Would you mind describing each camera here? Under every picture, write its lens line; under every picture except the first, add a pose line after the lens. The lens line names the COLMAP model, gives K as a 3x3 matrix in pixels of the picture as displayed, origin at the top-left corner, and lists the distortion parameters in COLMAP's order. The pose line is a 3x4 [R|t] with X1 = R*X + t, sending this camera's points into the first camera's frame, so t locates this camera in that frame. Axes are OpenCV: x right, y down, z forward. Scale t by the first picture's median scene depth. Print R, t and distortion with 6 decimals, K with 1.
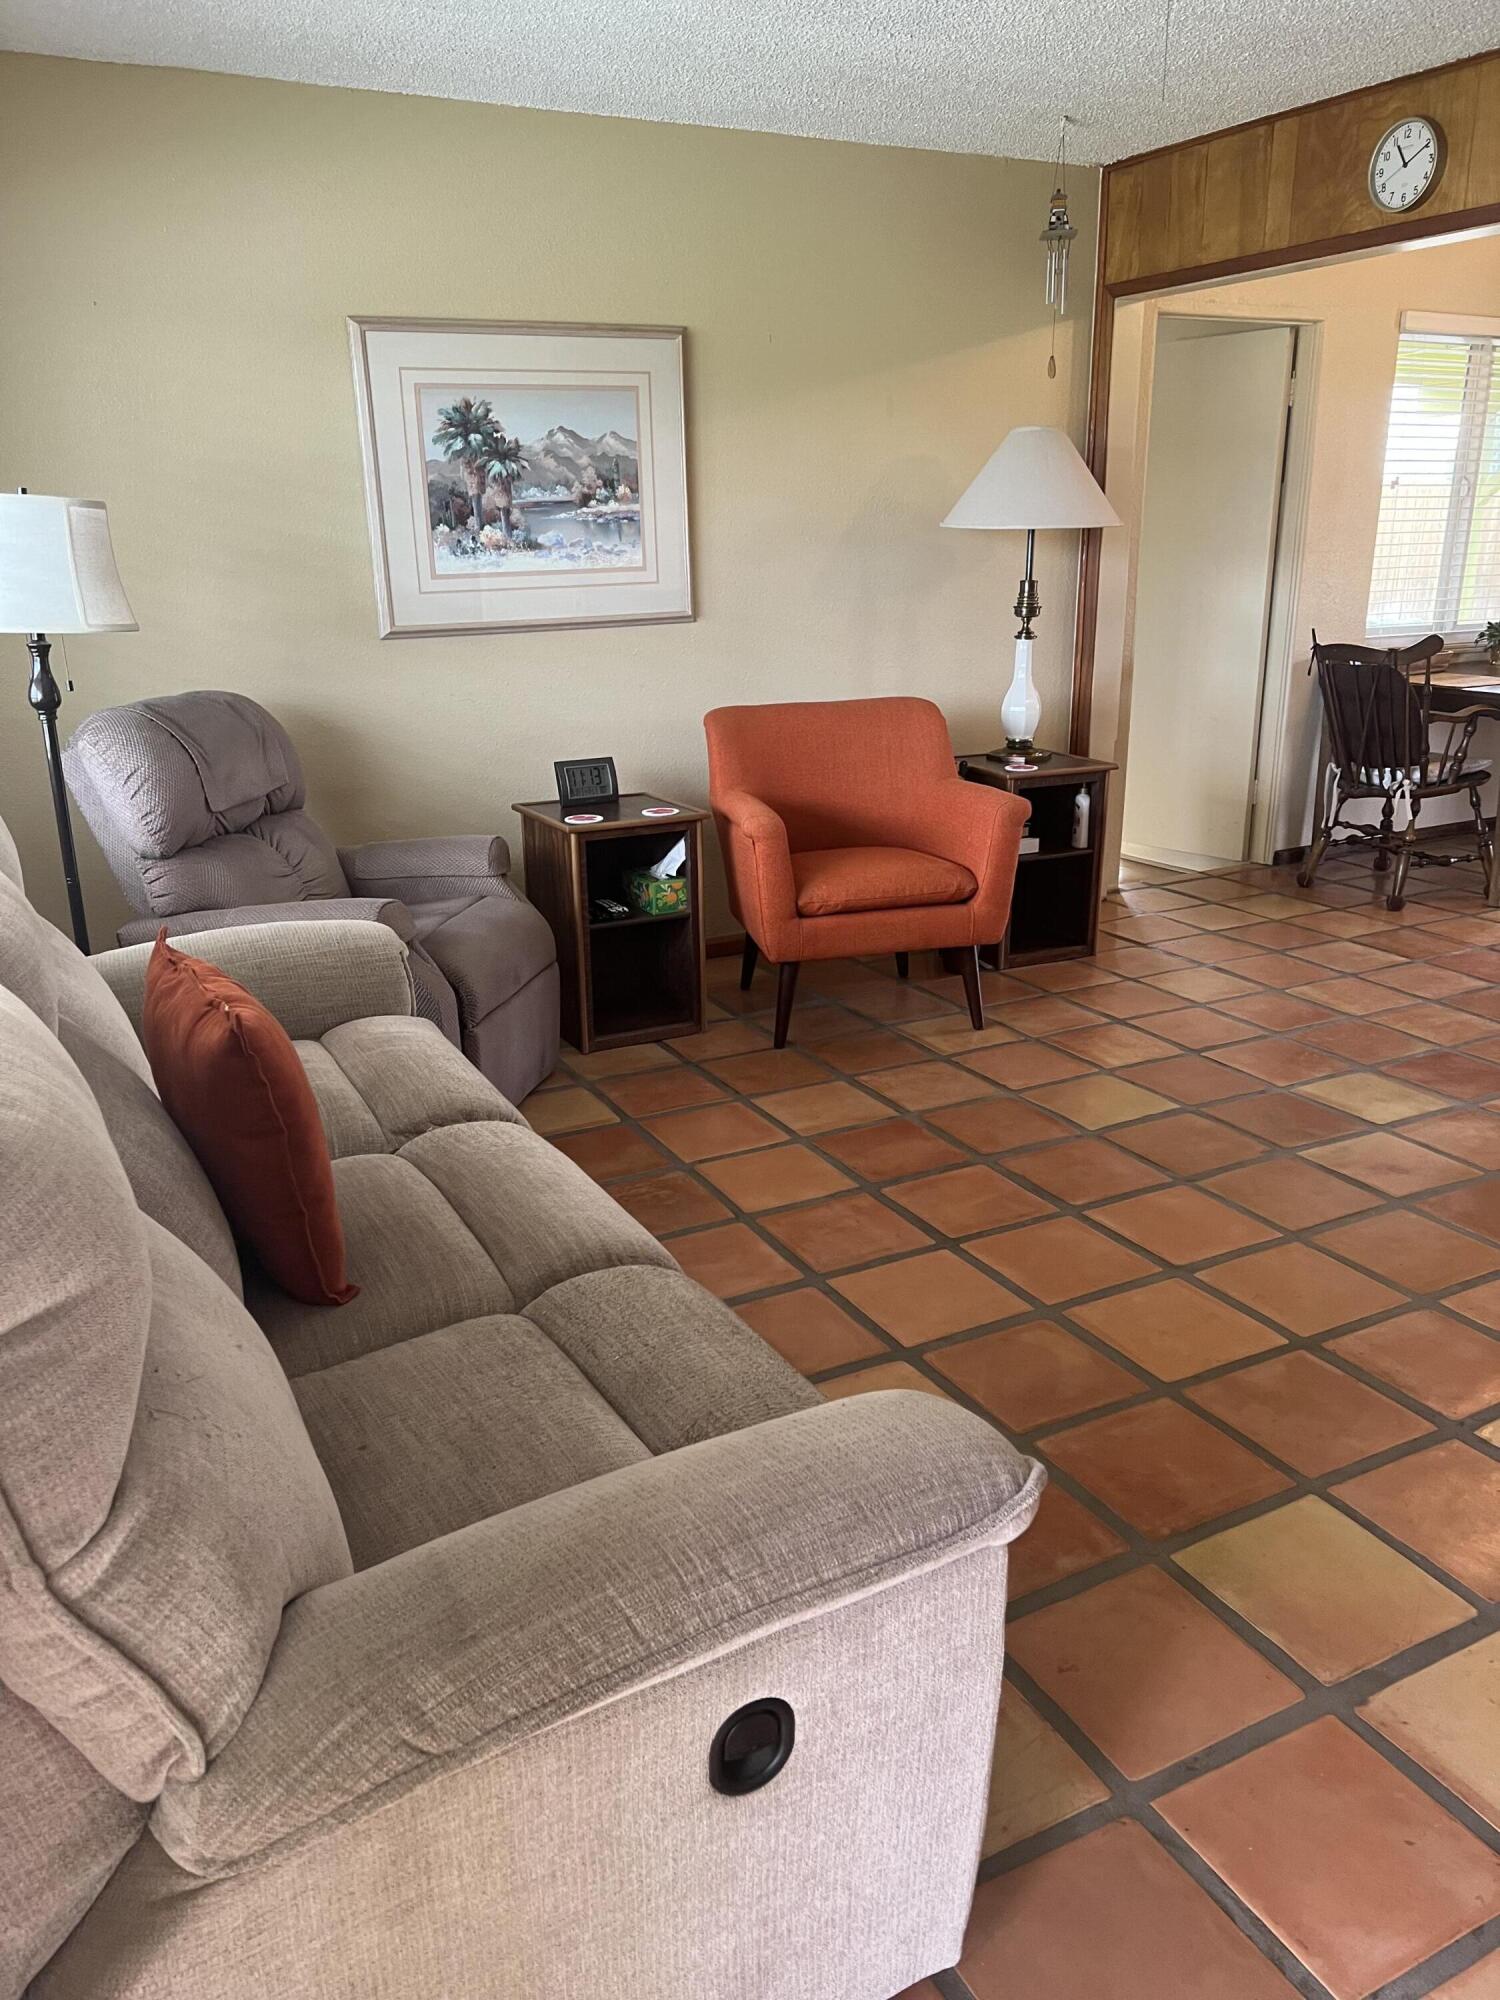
lens RADIAL K [[1503.3, 0, 746.3], [0, 1503.3, 997.9], [0, 0, 1]] dist [0.006005, 0.002405]
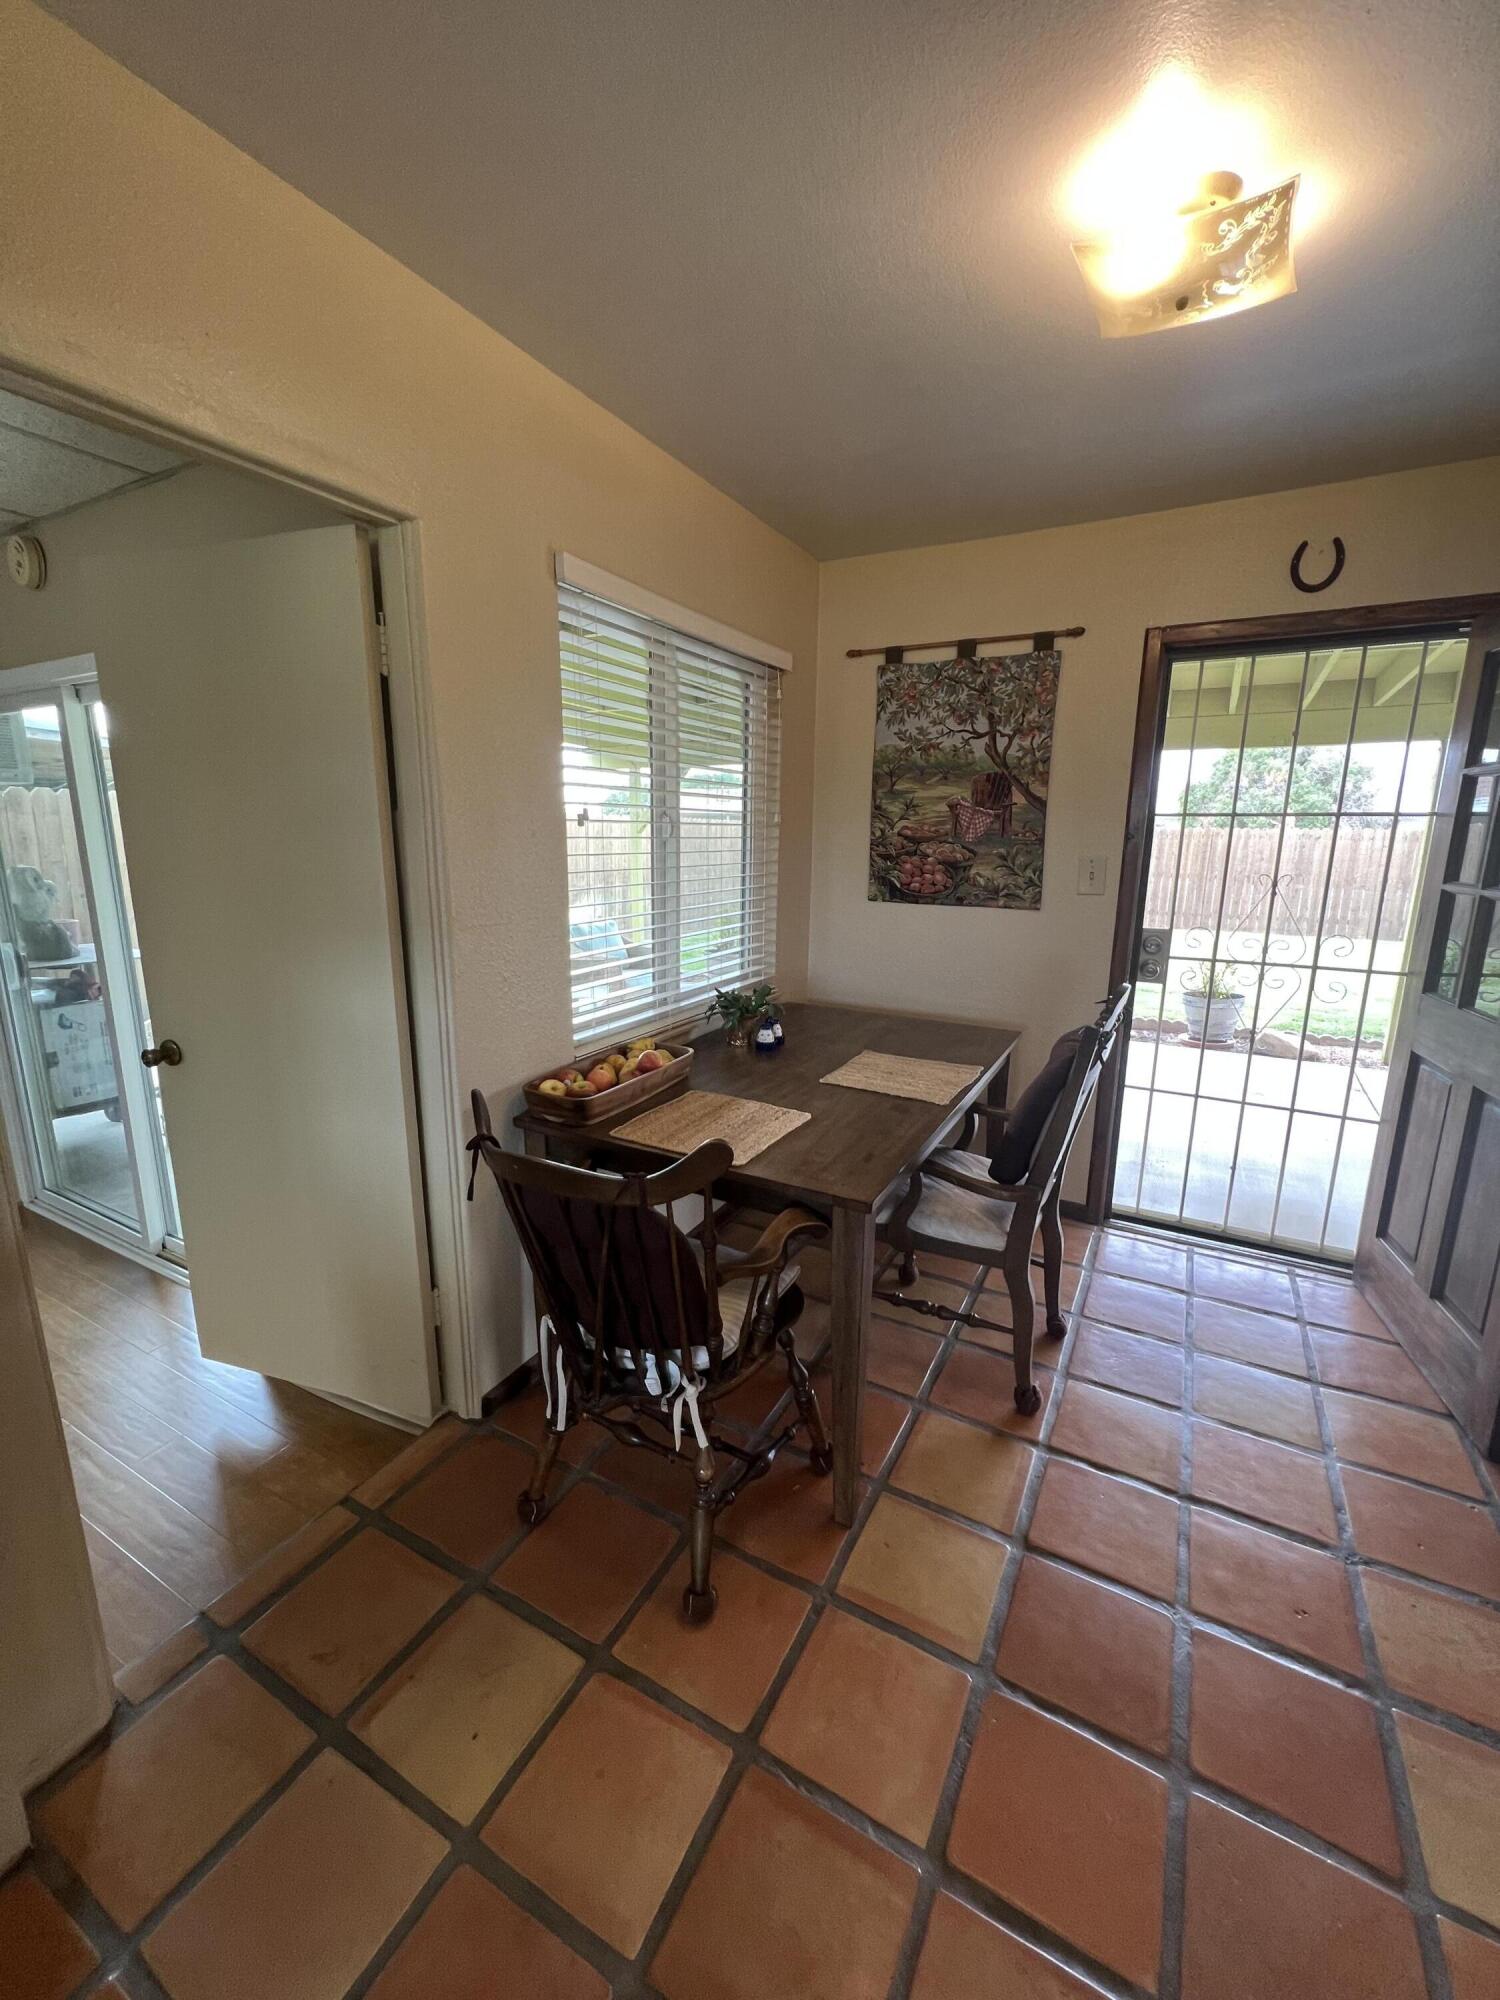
lens RADIAL K [[805.0, 0, 743.4], [0, 805.0, 1002.9], [0, 0, 1]] dist [-0.002087, -0.000152]
pose [[0.831298, -0.096686, 0.547353, 0.298933], [0.150774, 0.987057, -0.054634, -0.240531], [-0.534986, 0.127944, 0.835117, 0.703317]]
